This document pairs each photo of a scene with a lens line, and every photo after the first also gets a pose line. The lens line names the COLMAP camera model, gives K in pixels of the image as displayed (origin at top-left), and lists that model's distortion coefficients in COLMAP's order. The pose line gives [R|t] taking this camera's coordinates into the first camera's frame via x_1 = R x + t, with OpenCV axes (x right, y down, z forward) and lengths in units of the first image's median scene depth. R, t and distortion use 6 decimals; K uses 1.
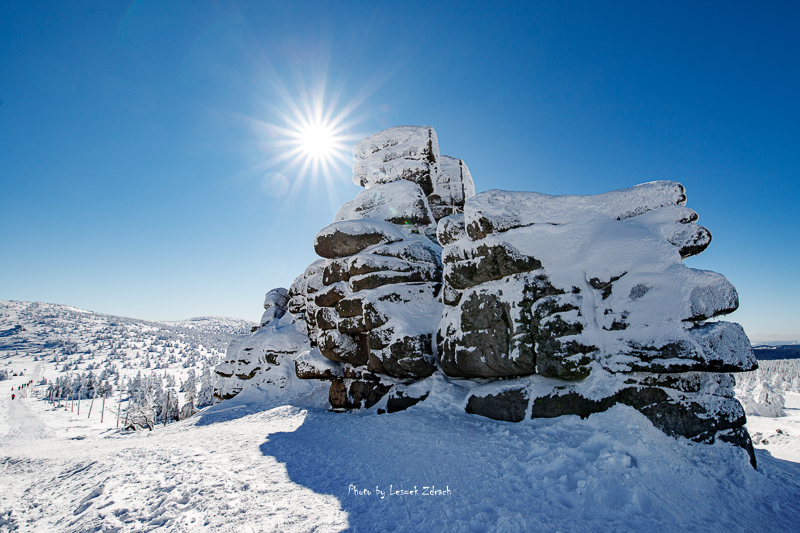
lens RADIAL K [[362.8, 0, 396.6], [0, 362.8, 262.8], [0, 0, 1]] dist [-0.017705, -0.004354]
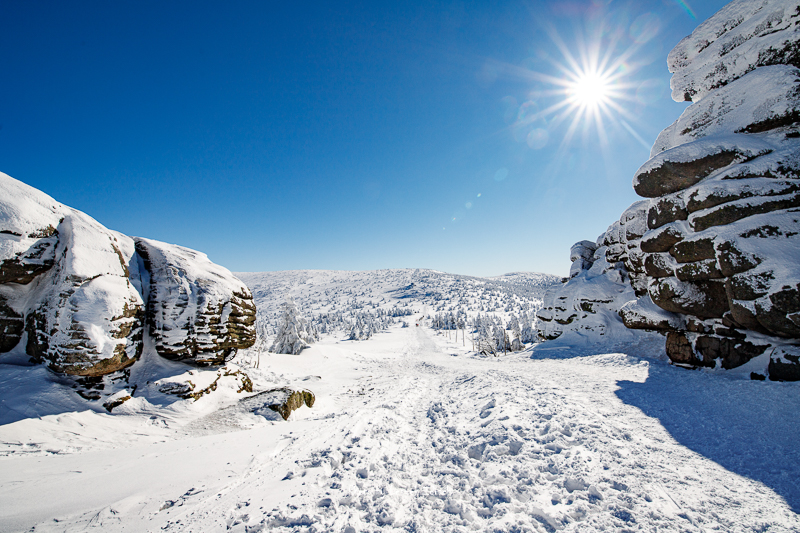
lens RADIAL K [[362.8, 0, 399.4], [0, 362.8, 265.4], [0, 0, 1]] dist [-0.017705, -0.004354]
pose [[0.625641, -0.053061, -0.778304, 0.100060], [0.167492, 0.983554, 0.067584, -0.013246], [0.761918, -0.172643, 0.624240, -0.042546]]
